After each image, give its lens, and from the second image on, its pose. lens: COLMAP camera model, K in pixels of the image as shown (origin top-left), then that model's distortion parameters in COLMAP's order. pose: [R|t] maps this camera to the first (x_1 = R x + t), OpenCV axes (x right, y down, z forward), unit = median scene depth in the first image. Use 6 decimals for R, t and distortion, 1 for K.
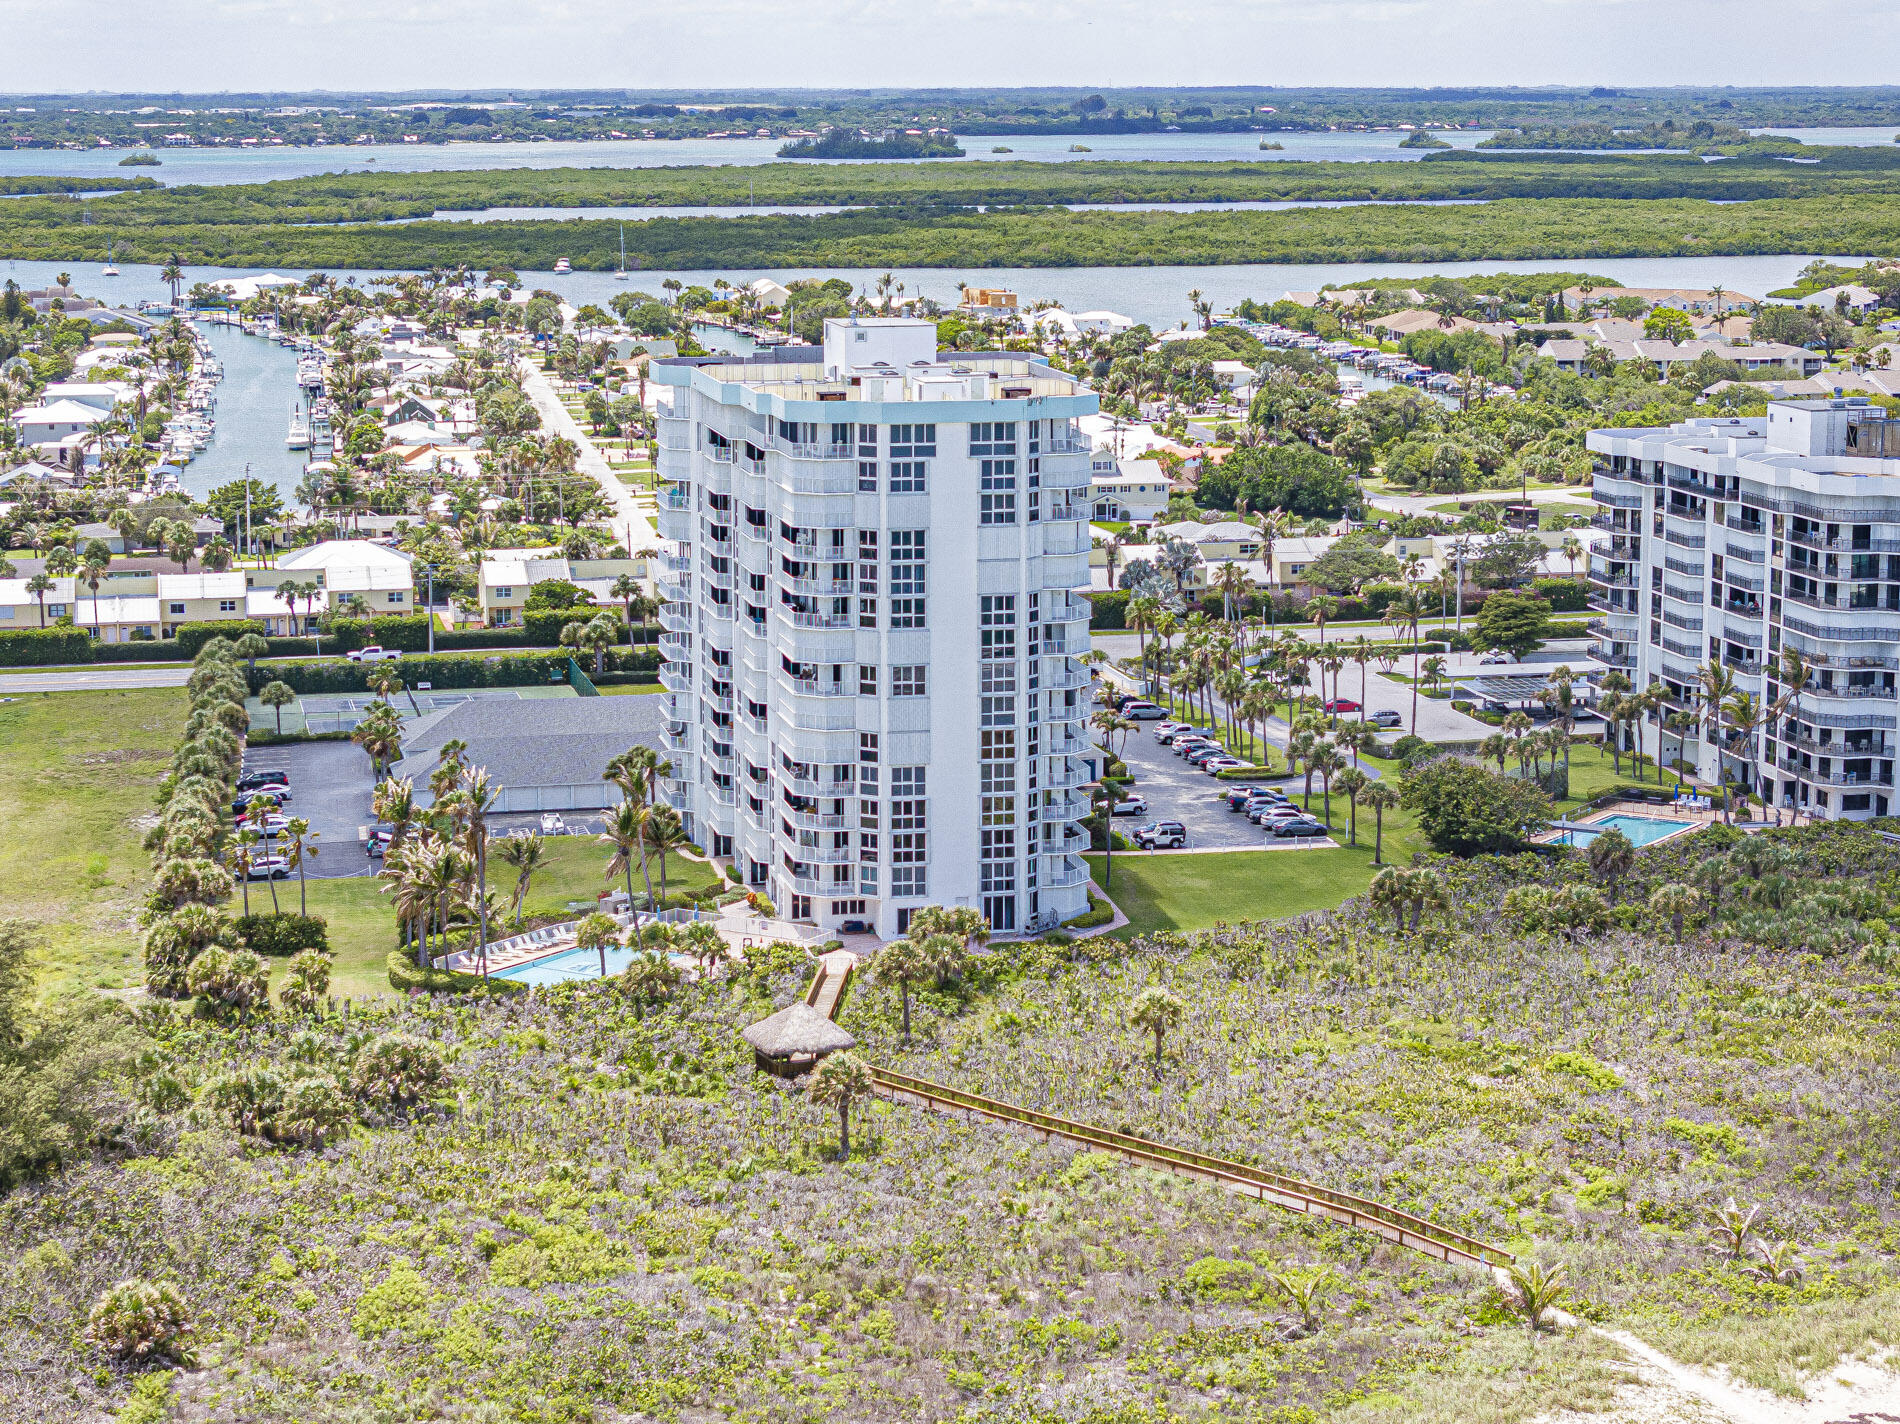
lens RADIAL K [[3843.3, 0, 950.0], [0, 3843.3, 712.0], [0, 0, 1]] dist [-0.048153, -0.056495]
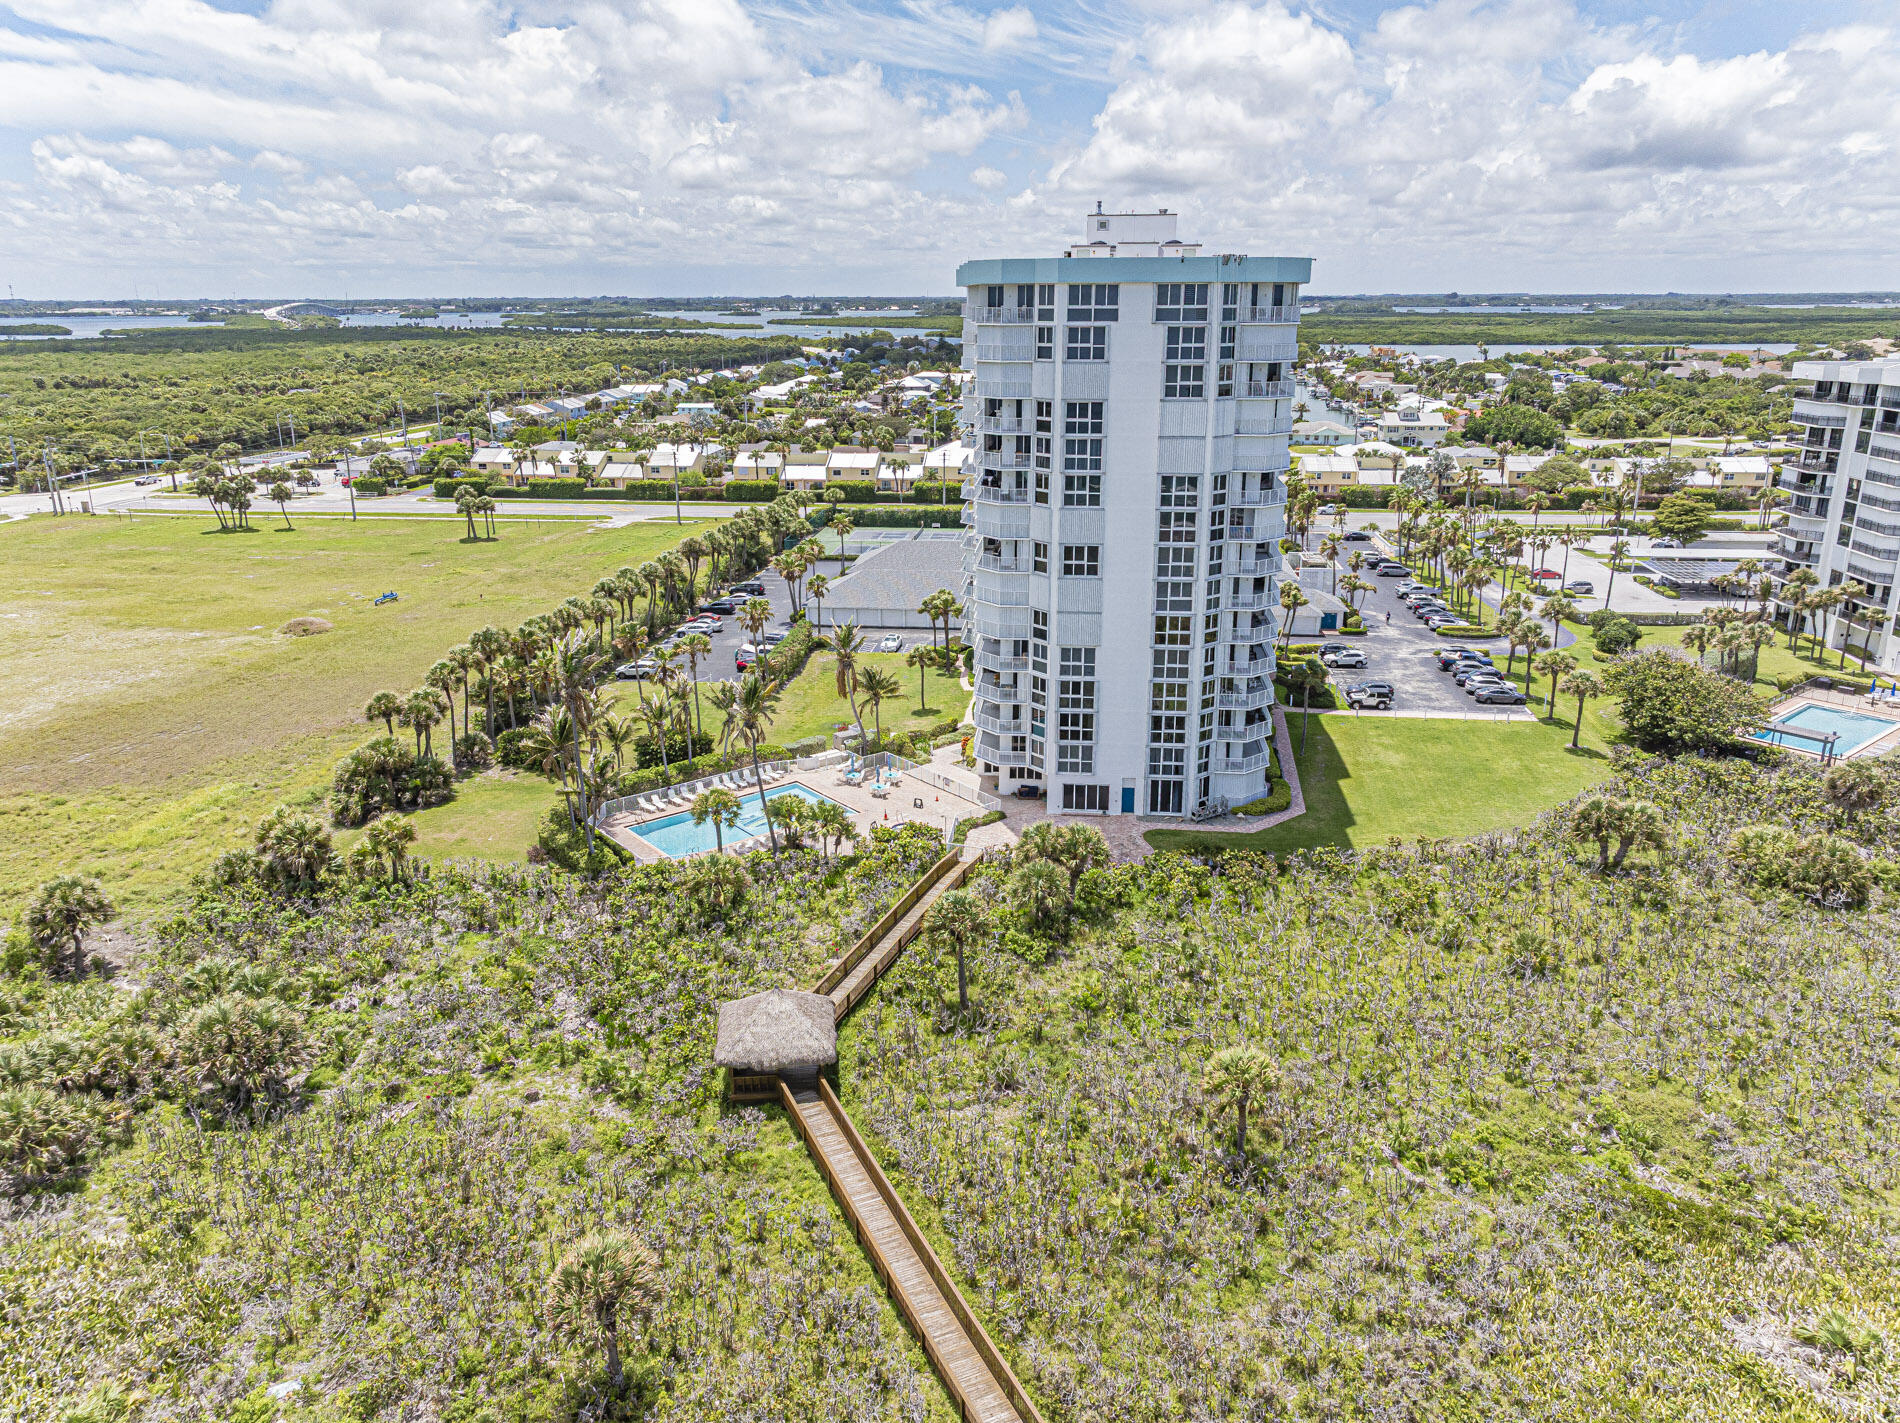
lens RADIAL K [[1341.0, 0, 947.9], [0, 1341.0, 699.3], [0, 0, 1]] dist [-0.000573, -0.002263]
pose [[0.952179, 0.087098, -0.292863, 0.058098], [-0.047867, 0.989196, 0.138563, -0.018301], [0.301768, -0.117918, 0.946061, 0.645950]]
